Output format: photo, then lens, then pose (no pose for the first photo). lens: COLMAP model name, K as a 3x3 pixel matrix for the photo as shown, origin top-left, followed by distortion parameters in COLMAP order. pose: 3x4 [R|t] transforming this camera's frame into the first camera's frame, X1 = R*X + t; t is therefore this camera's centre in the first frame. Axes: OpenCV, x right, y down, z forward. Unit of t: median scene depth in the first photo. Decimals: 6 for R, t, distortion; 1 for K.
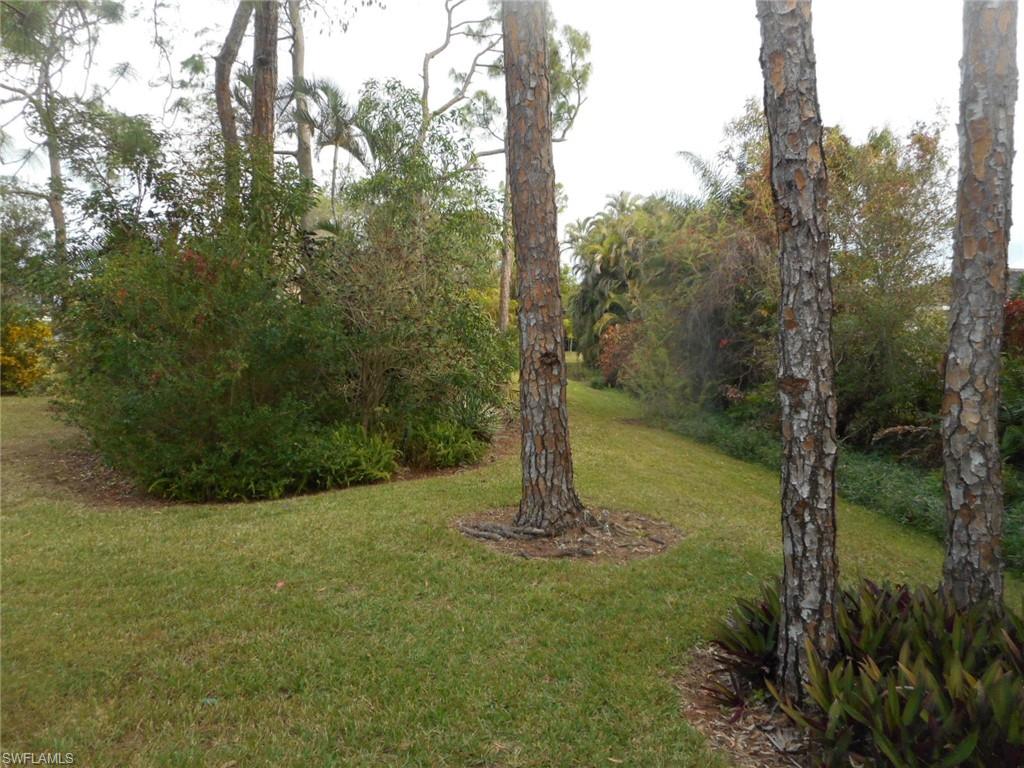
lens RADIAL K [[767.5, 0, 516.5], [0, 767.5, 383.3], [0, 0, 1]] dist [-0.003707, -0.001298]
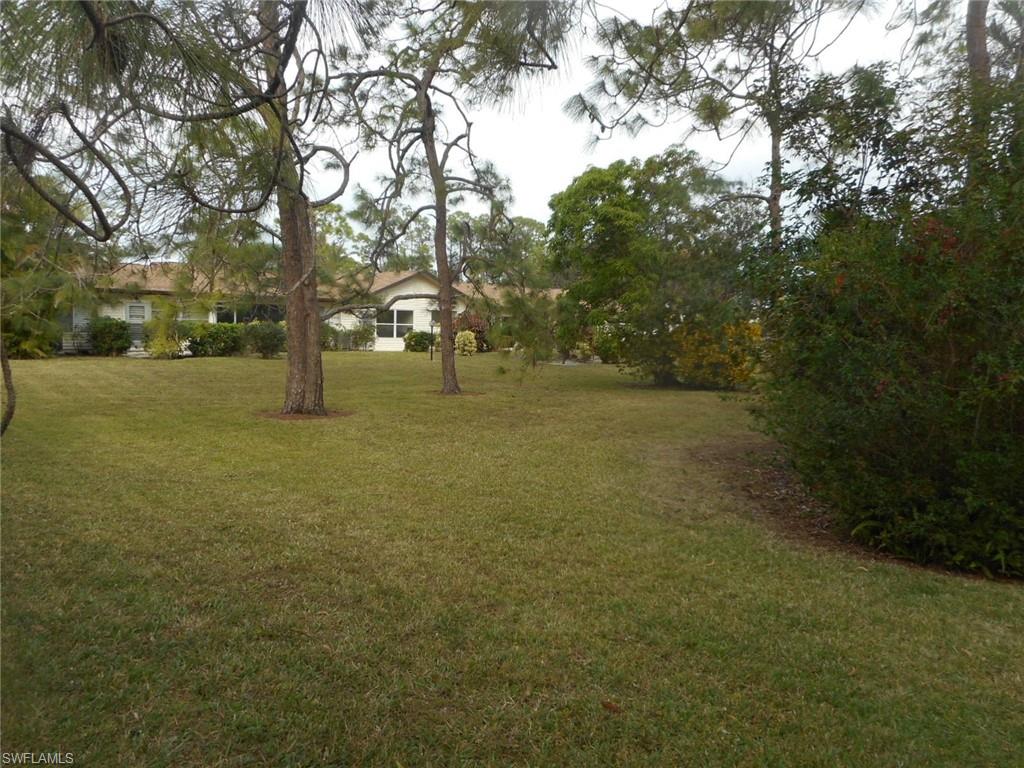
lens RADIAL K [[767.5, 0, 516.5], [0, 767.5, 383.3], [0, 0, 1]] dist [-0.003707, -0.001298]
pose [[0.655796, 0.062565, -0.752341, -0.107382], [-0.064750, 0.997549, 0.026515, -0.009188], [0.752156, 0.031326, 0.658240, 0.191715]]
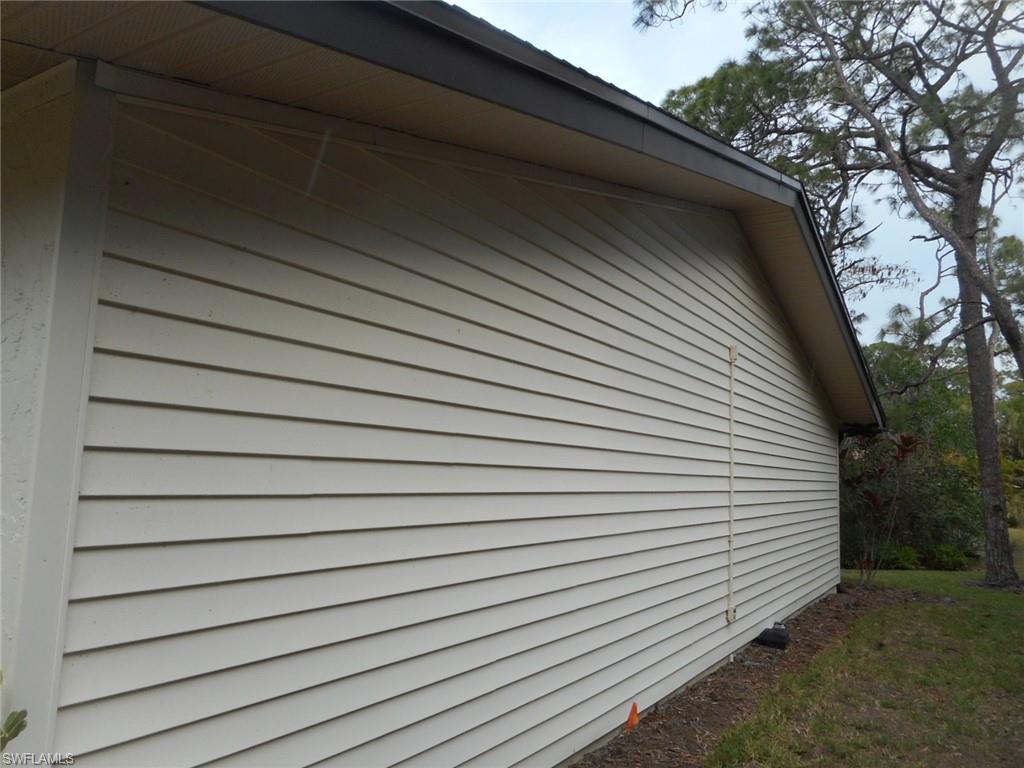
lens RADIAL K [[767.5, 0, 516.5], [0, 767.5, 383.3], [0, 0, 1]] dist [-0.003707, -0.001298]
pose [[0.828028, -0.045631, -0.558826, 0.108066], [-0.063464, 0.982650, -0.174274, 0.066198], [0.557083, 0.179769, 0.810766, -1.251170]]
